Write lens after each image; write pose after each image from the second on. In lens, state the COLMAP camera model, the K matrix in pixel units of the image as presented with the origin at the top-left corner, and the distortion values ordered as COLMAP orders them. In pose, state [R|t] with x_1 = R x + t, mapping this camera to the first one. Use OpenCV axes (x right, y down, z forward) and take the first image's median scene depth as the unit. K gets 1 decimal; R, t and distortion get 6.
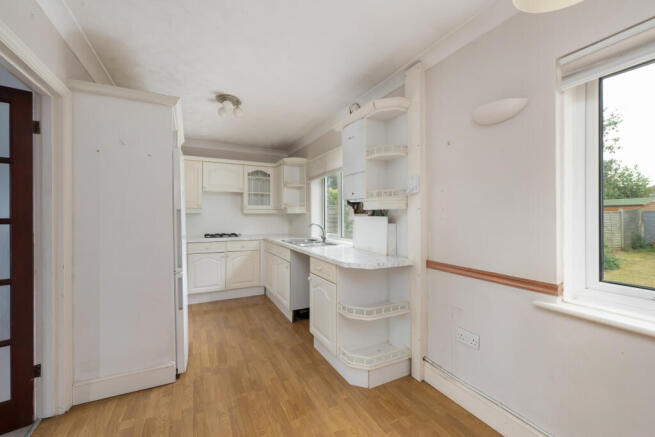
lens RADIAL K [[269.9, 0, 329.0], [0, 269.9, 214.4], [0, 0, 1]] dist [0.000588, 0.000064]
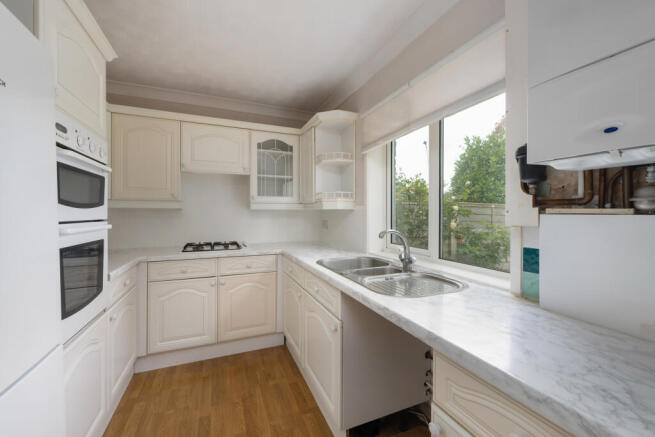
lens RADIAL K [[269.9, 0, 329.0], [0, 269.9, 214.4], [0, 0, 1]] dist [0.000588, 0.000064]
pose [[0.997546, -0.000560, -0.070010, -0.099522], [0.001058, 0.999974, 0.007079, 0.003340], [0.070004, -0.007136, 0.997521, 0.417683]]
